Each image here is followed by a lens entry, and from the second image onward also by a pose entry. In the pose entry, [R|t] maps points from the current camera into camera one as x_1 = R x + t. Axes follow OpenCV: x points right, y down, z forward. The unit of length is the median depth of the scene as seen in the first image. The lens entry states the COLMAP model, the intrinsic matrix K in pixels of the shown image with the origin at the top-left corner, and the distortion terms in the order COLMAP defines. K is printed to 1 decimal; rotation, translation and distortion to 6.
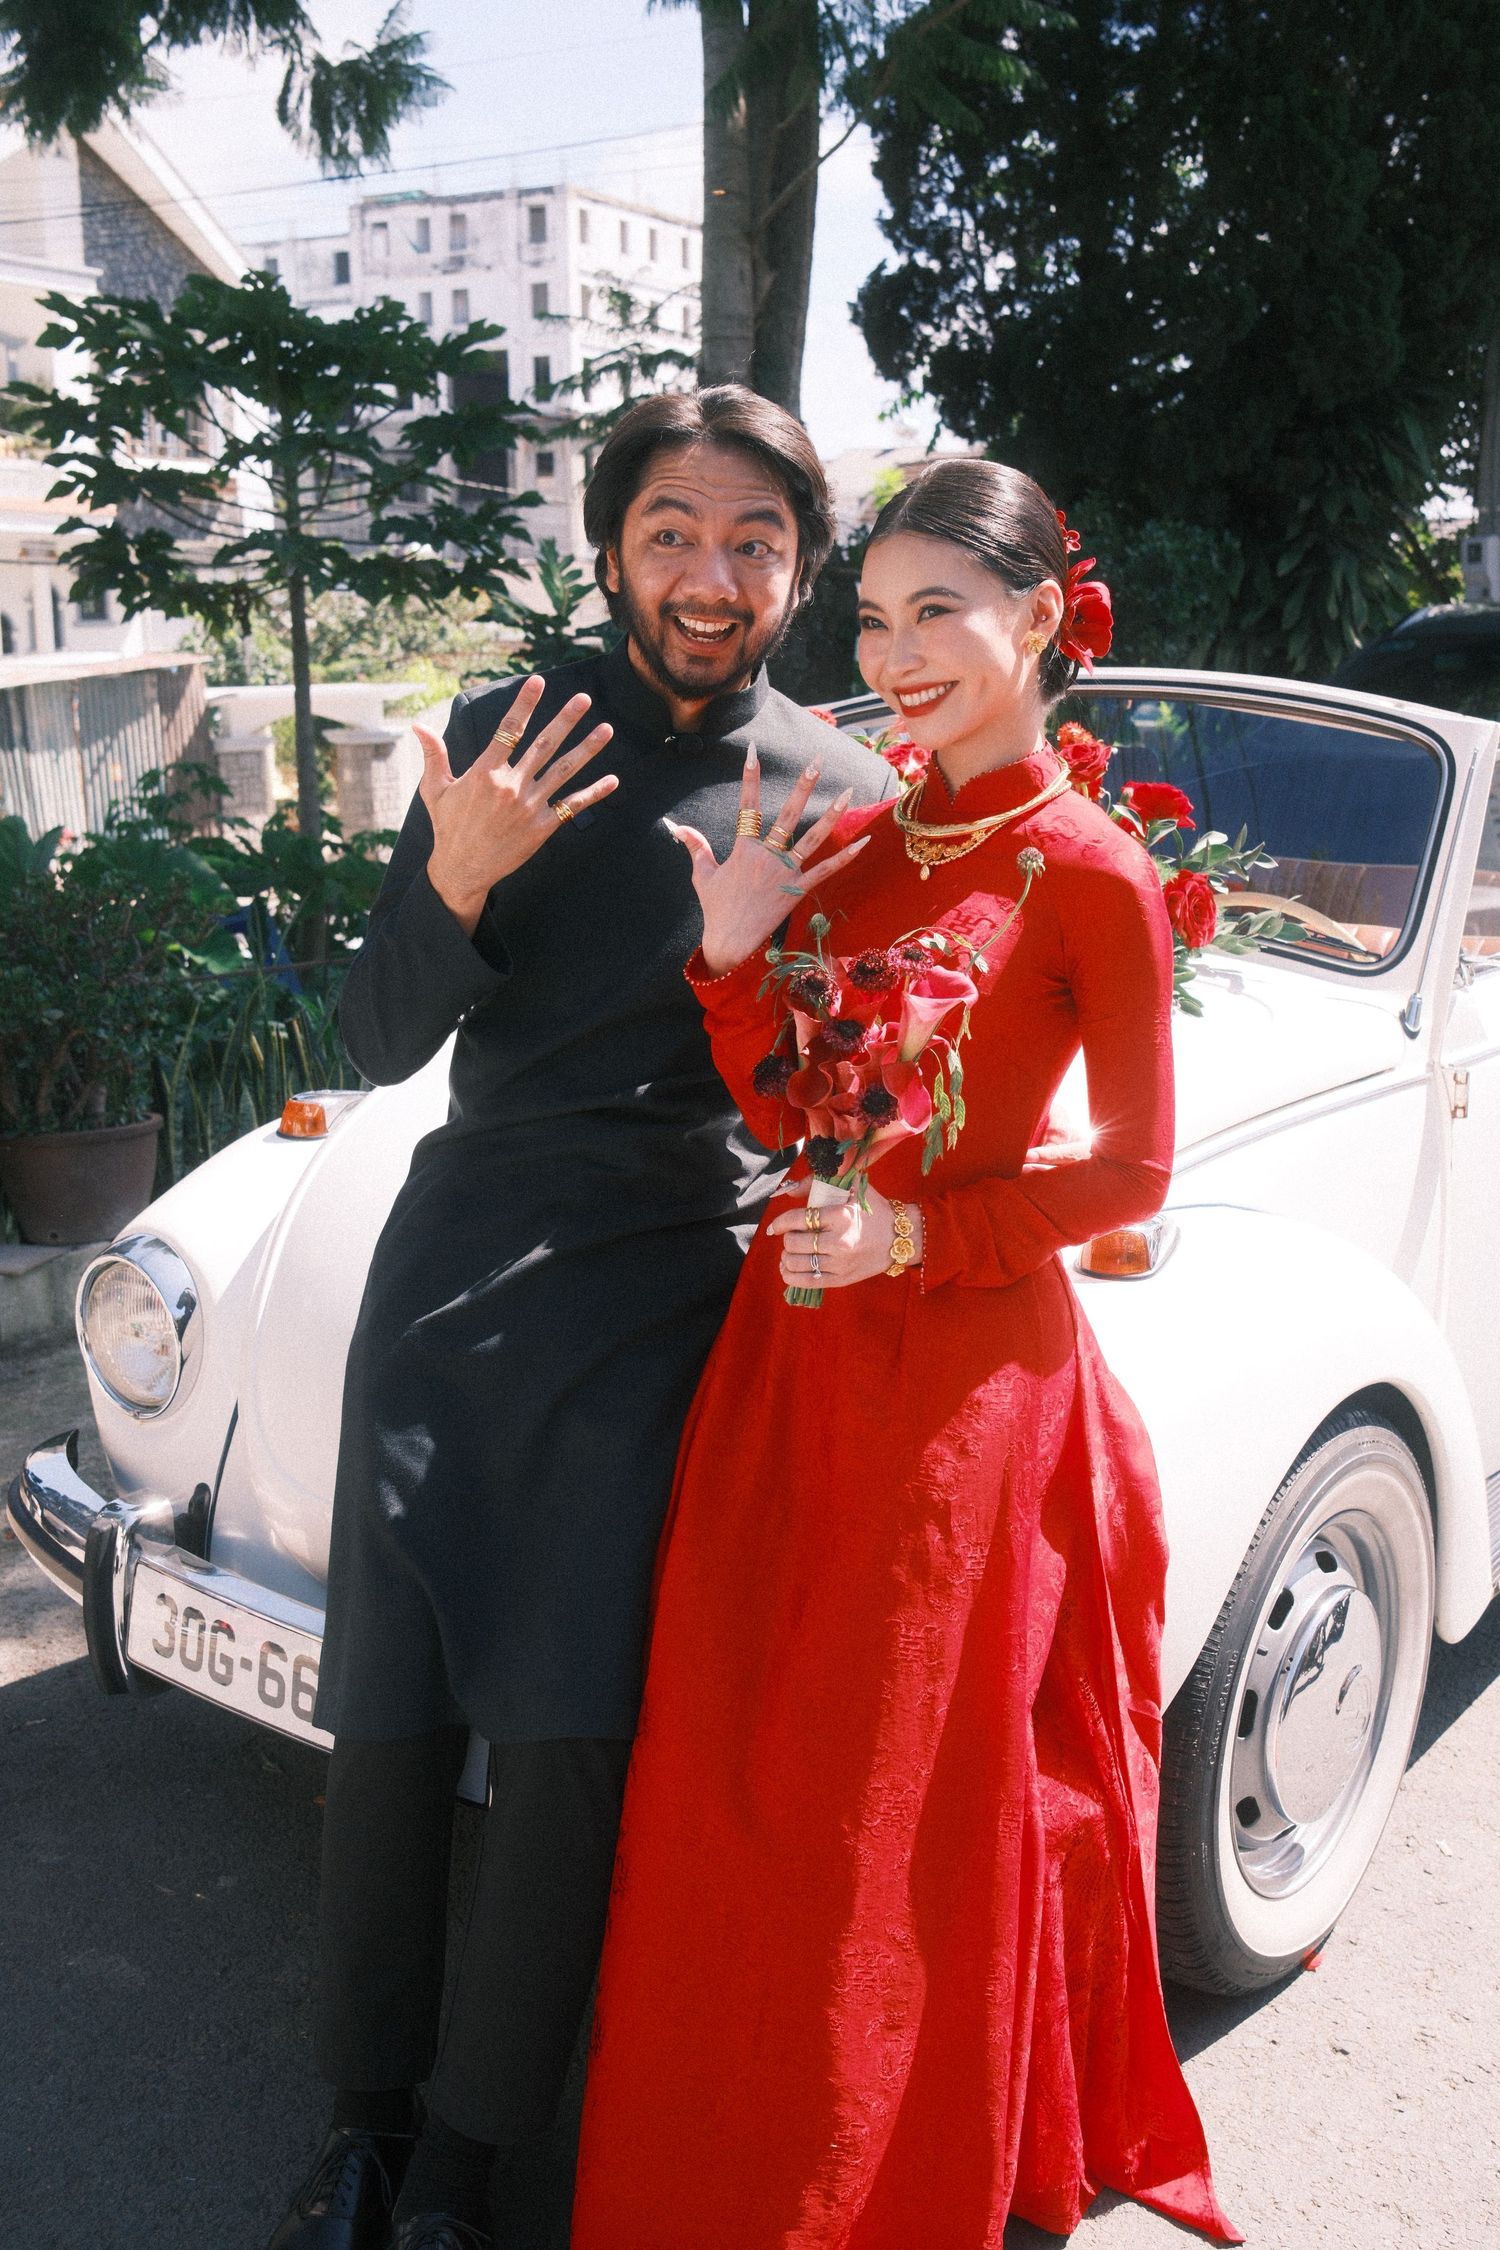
lens RADIAL K [[2304.5, 0, 794.9], [0, 2304.5, 1123.3], [0, 0, 1]] dist [-0.061992, 0.239112]
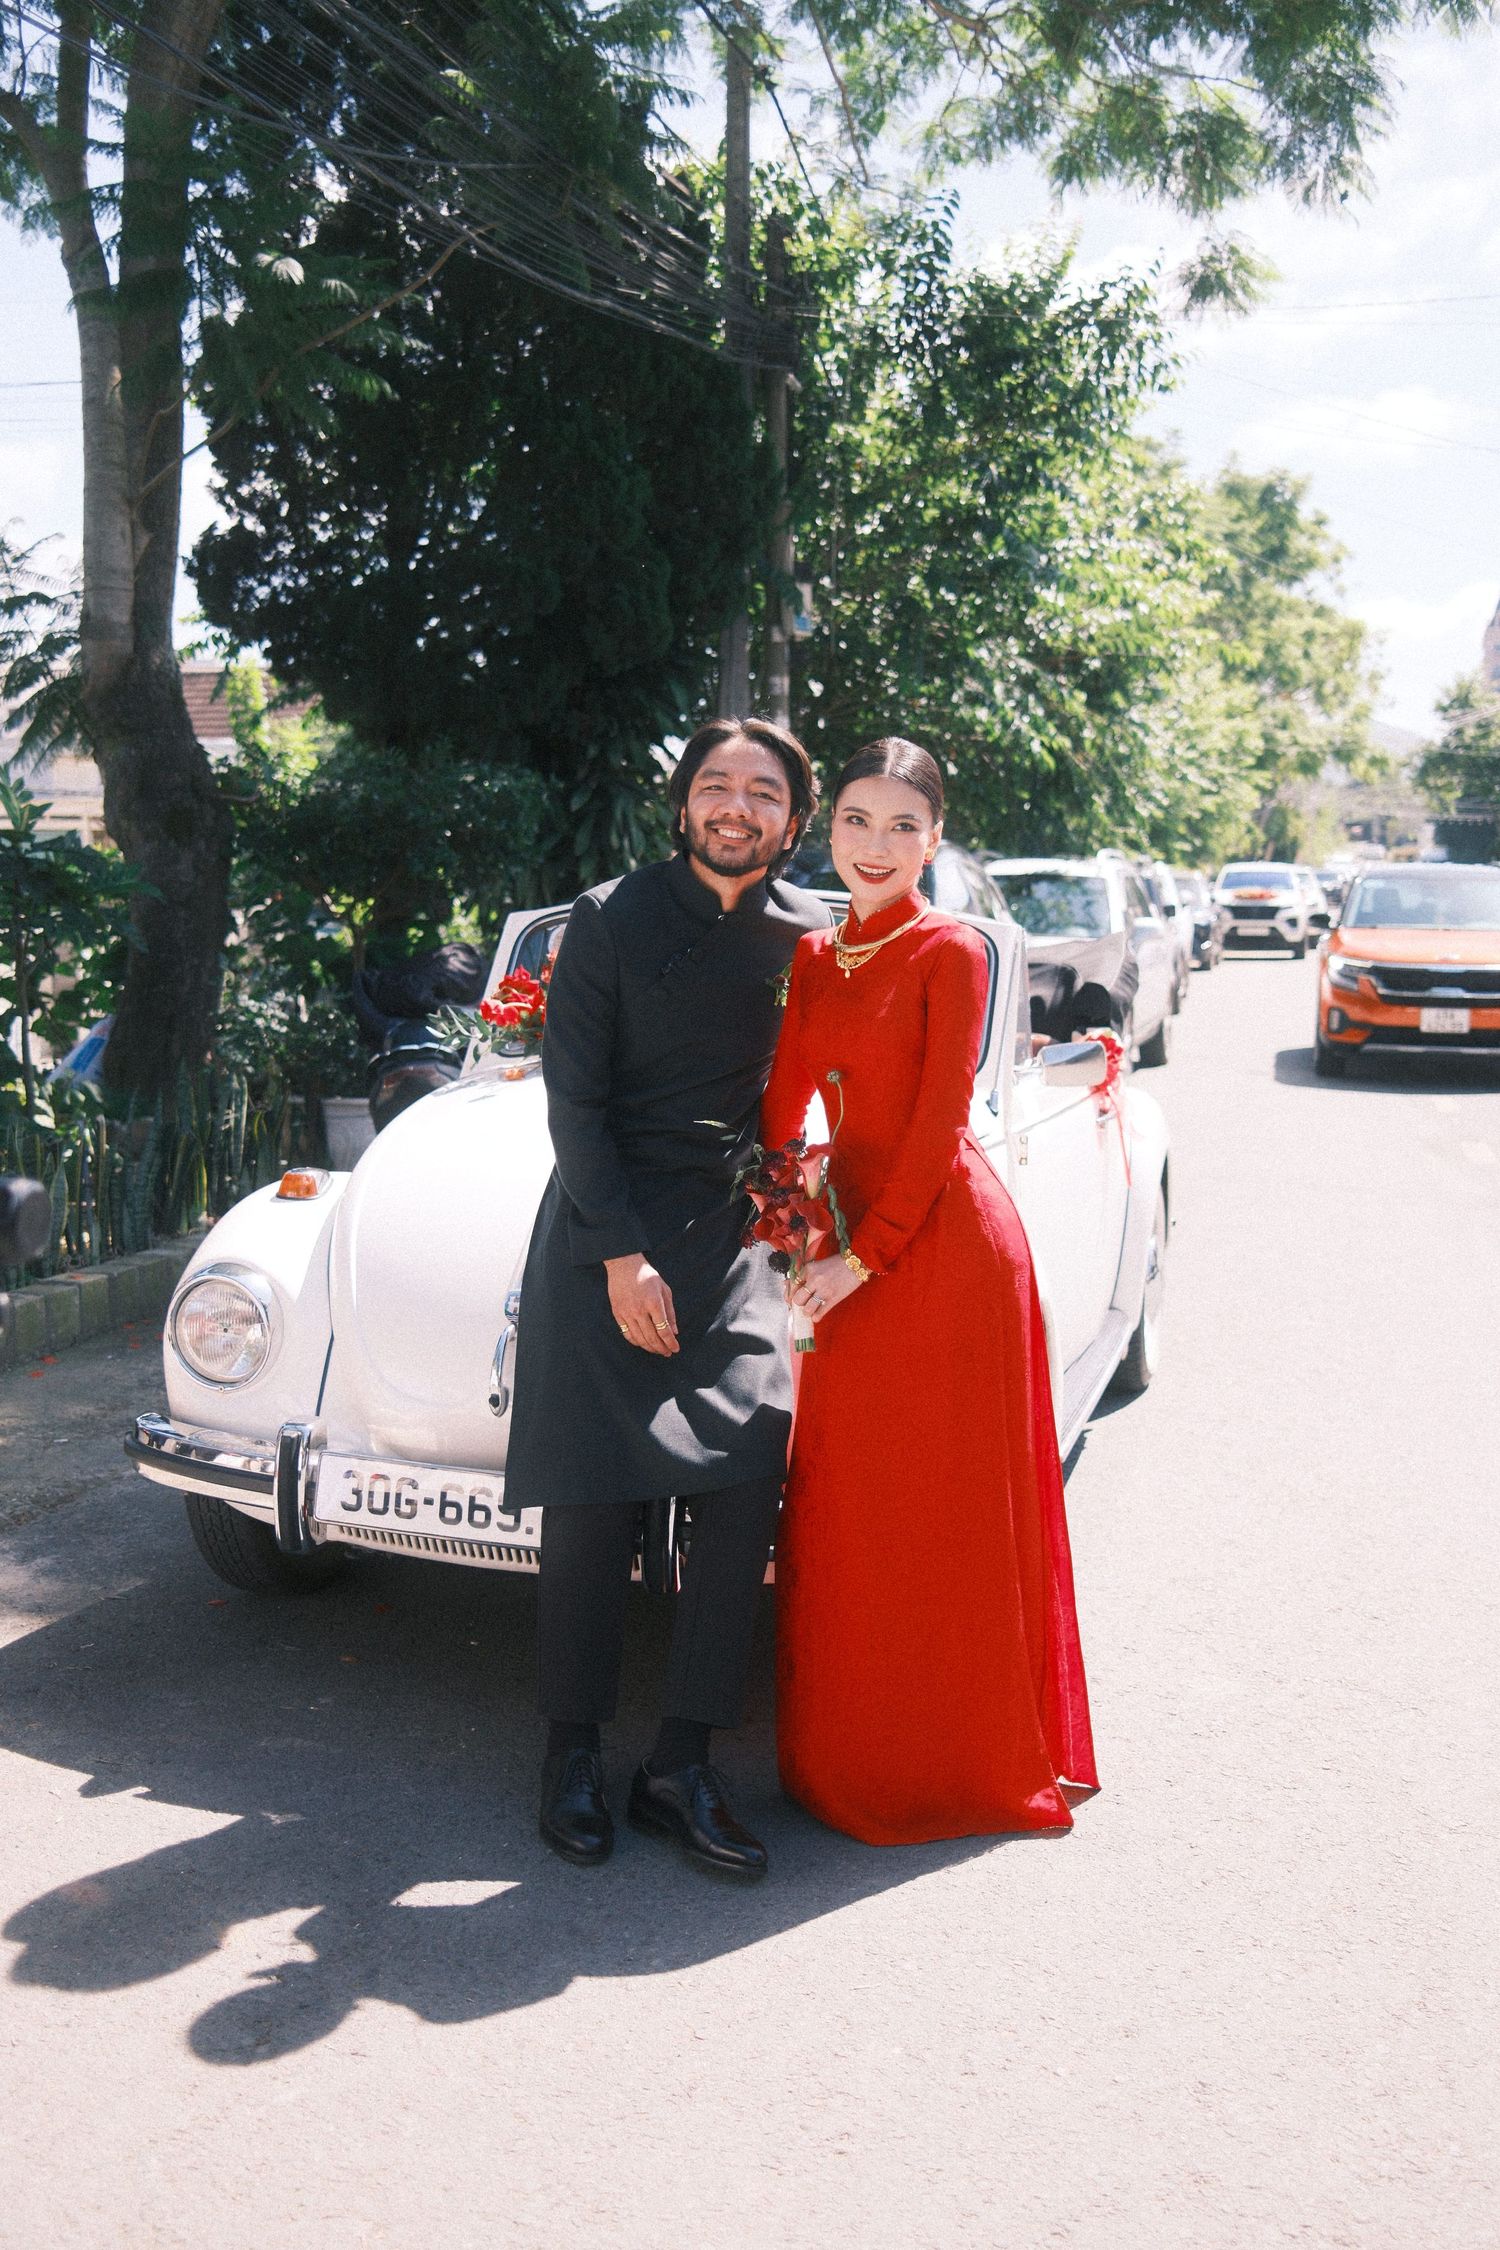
lens RADIAL K [[2277.2, 0, 750.0], [0, 2277.2, 1125.0], [0, 0, 1]] dist [-0.008126, -0.004001]
pose [[0.940208, -0.017686, 0.340142, -0.146335], [0.048581, 0.995404, -0.082529, 0.030864], [-0.337119, 0.094119, 0.936746, -0.147415]]
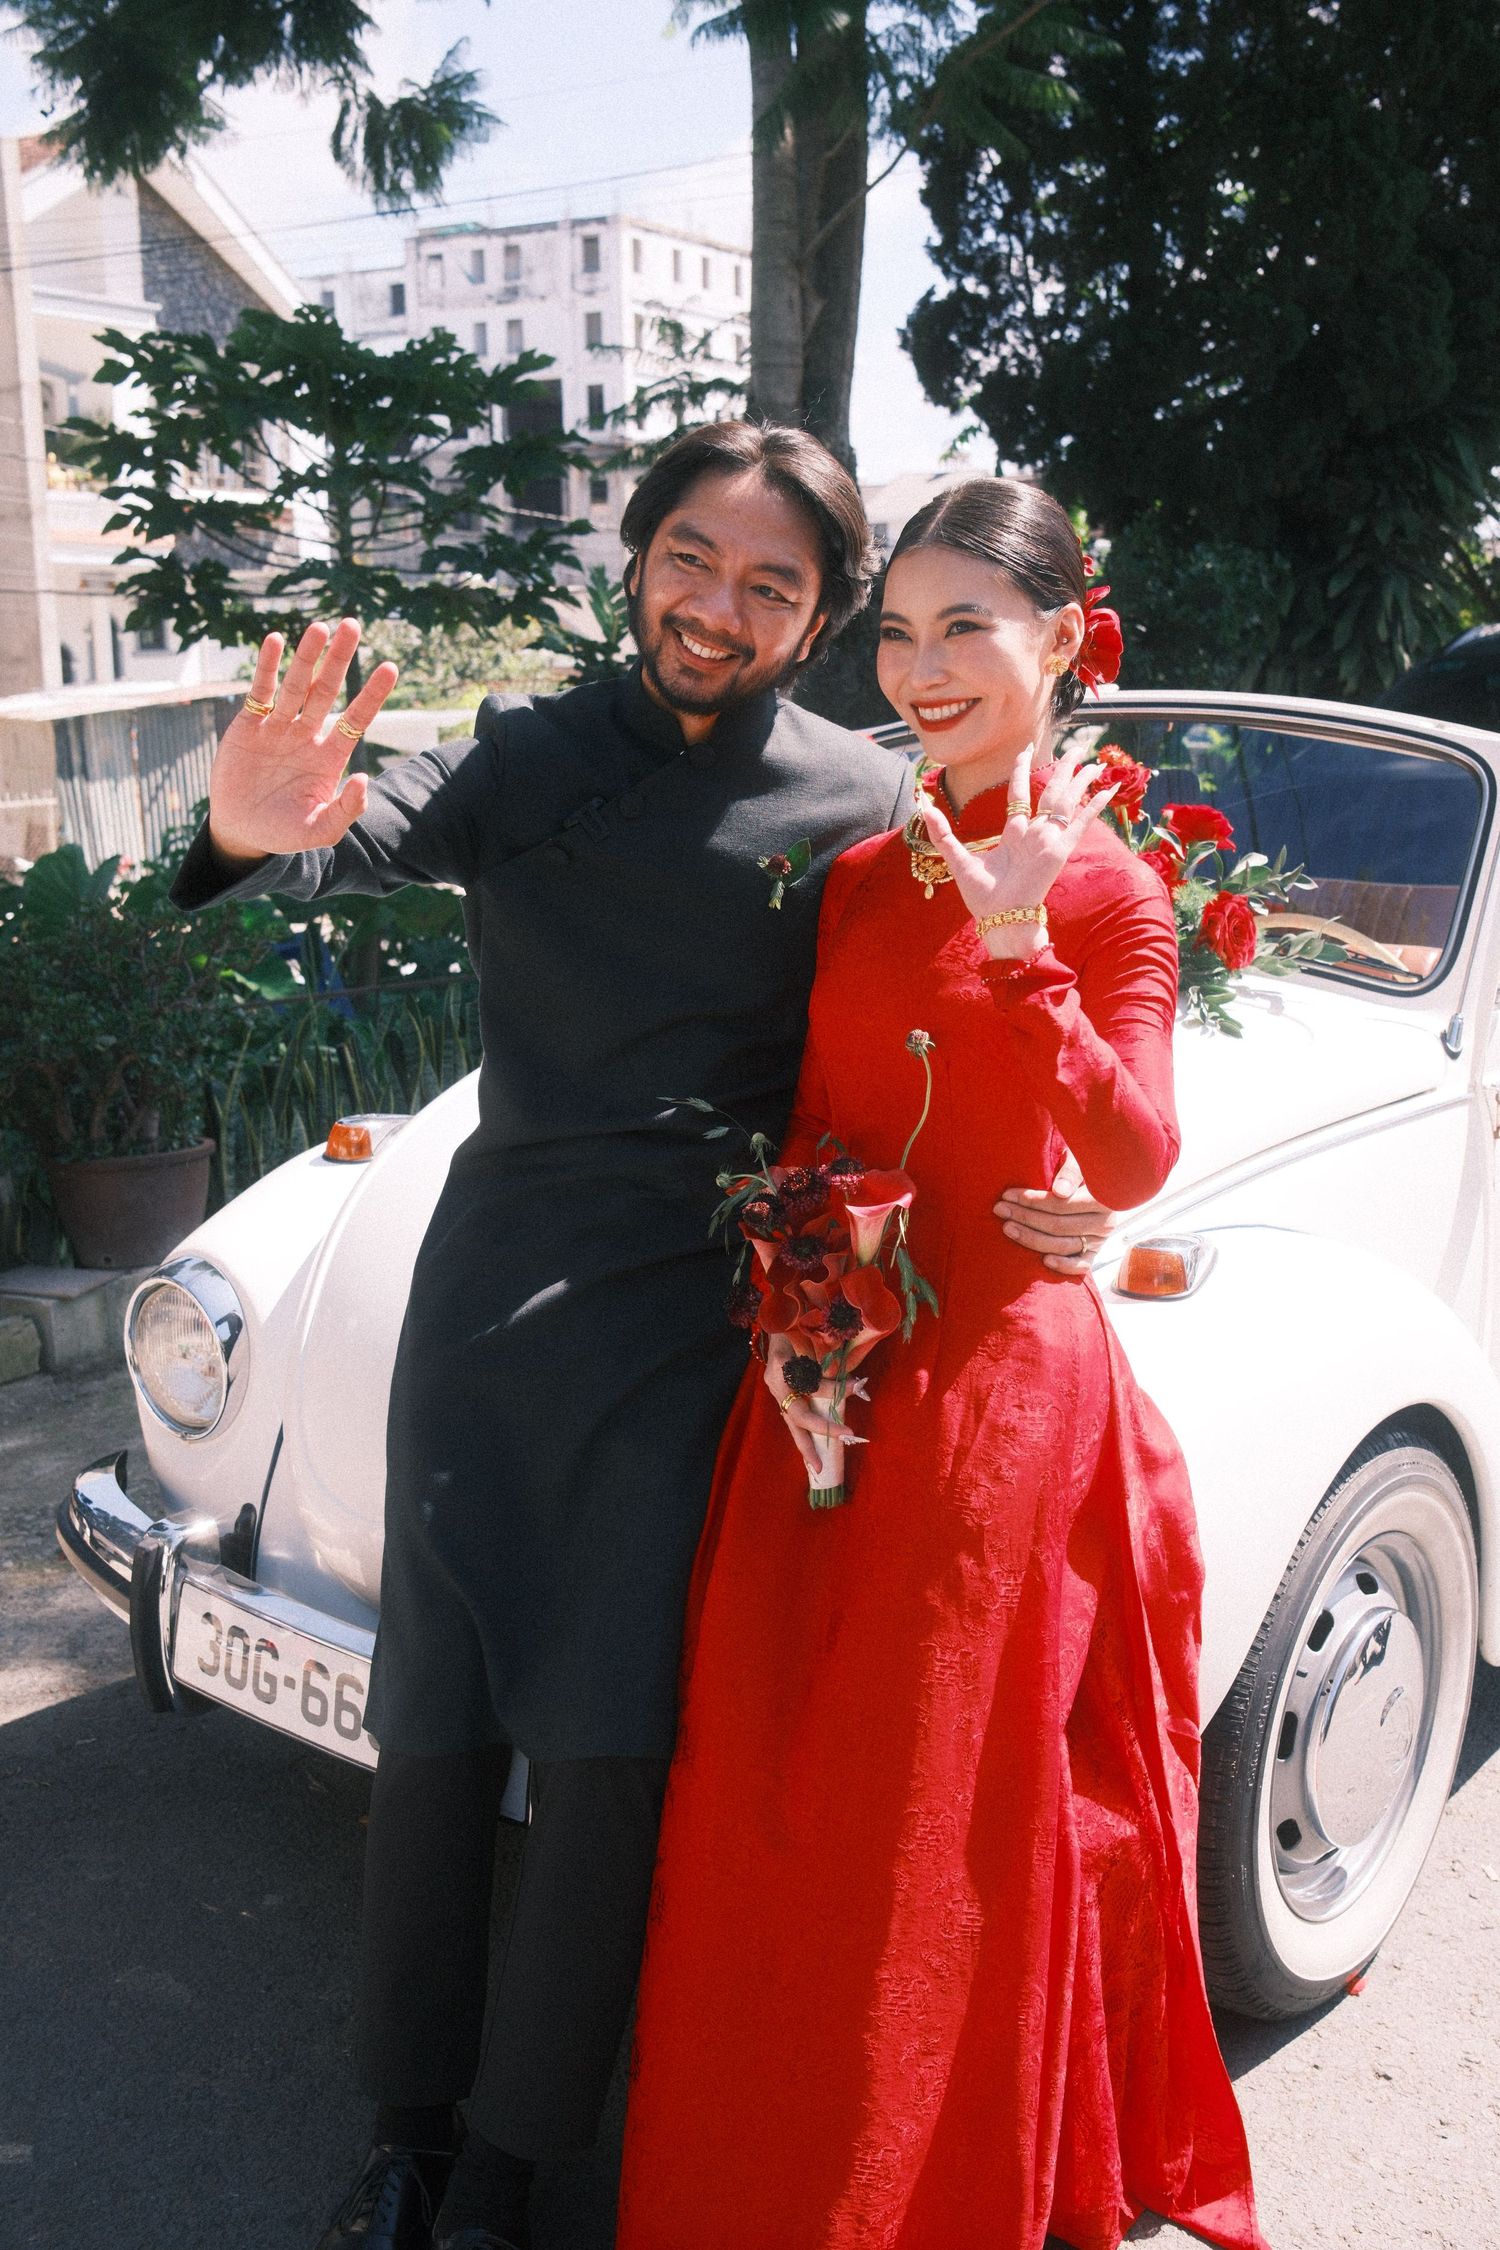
lens RADIAL K [[2304.5, 0, 794.9], [0, 2304.5, 1123.3], [0, 0, 1]] dist [-0.061992, 0.239112]
pose [[0.999715, -0.002848, -0.023718, 0.001985], [0.002604, 0.999943, -0.010316, 0.000192], [0.023746, 0.010252, 0.999665, -0.001521]]
